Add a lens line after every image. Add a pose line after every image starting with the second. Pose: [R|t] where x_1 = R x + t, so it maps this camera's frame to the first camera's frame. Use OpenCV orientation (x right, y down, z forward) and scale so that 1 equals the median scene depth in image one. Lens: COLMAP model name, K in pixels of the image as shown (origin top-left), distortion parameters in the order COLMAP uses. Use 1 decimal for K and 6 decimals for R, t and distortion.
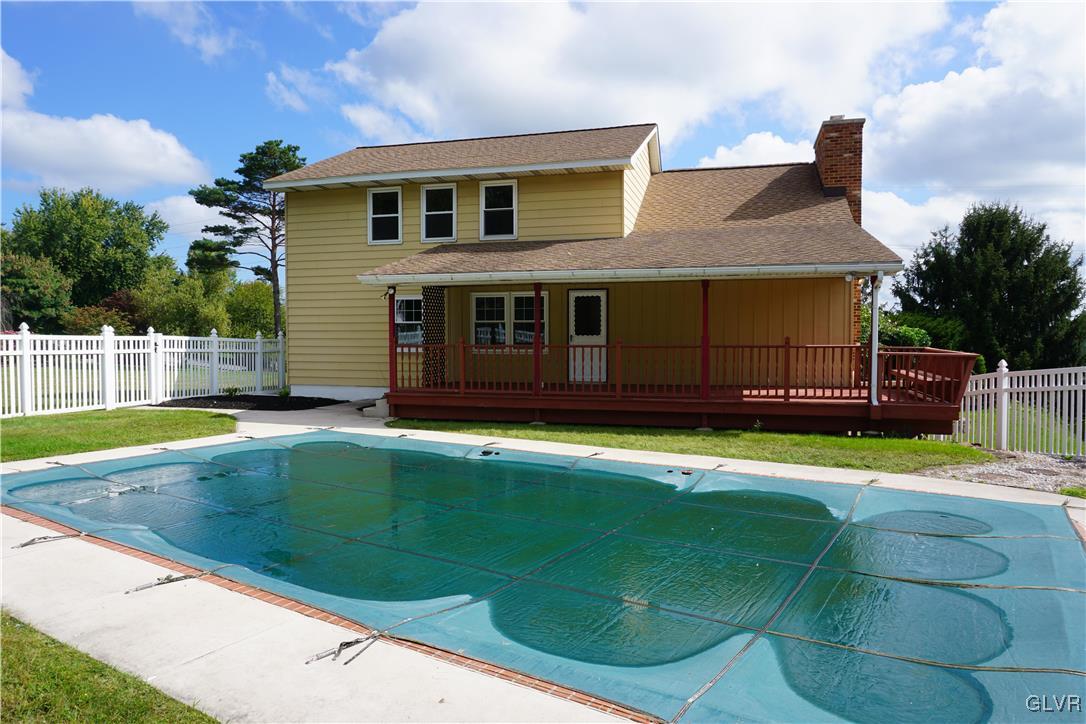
lens RADIAL K [[719.9, 0, 541.0], [0, 719.9, 365.5], [0, 0, 1]] dist [-0.050911, 0.034197]
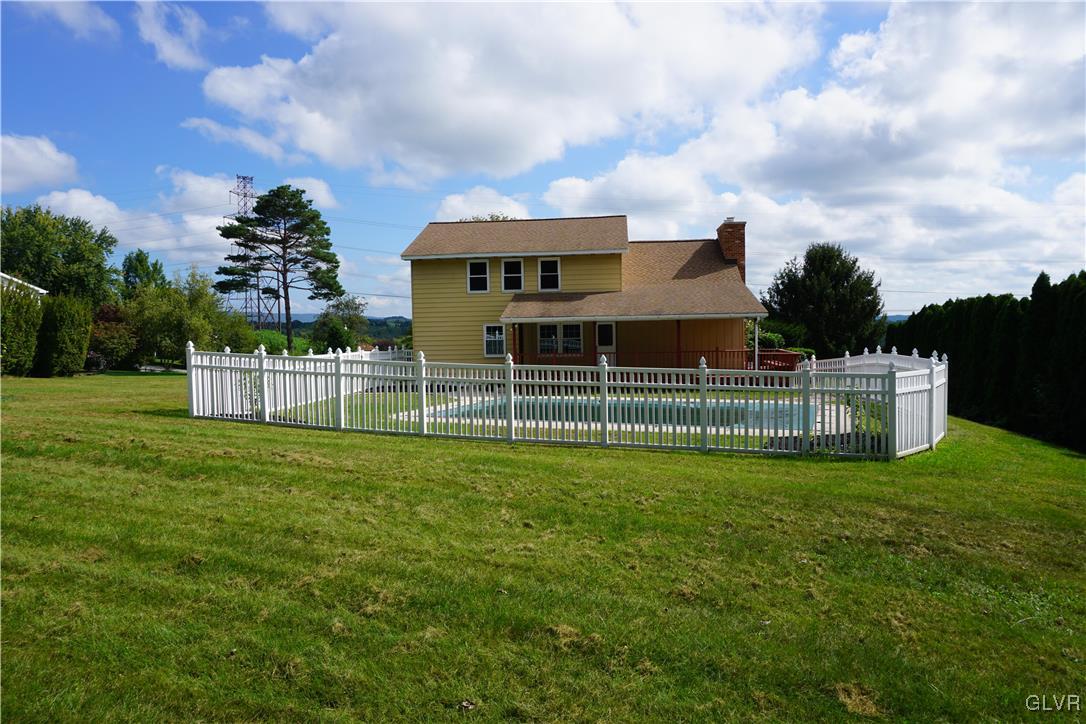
lens RADIAL K [[719.9, 0, 541.0], [0, 719.9, 365.5], [0, 0, 1]] dist [-0.050911, 0.034197]
pose [[0.986297, -0.025851, 0.162943, -0.184171], [0.024838, 0.999657, 0.008248, -0.005445], [-0.163101, -0.004088, 0.986601, -0.358924]]
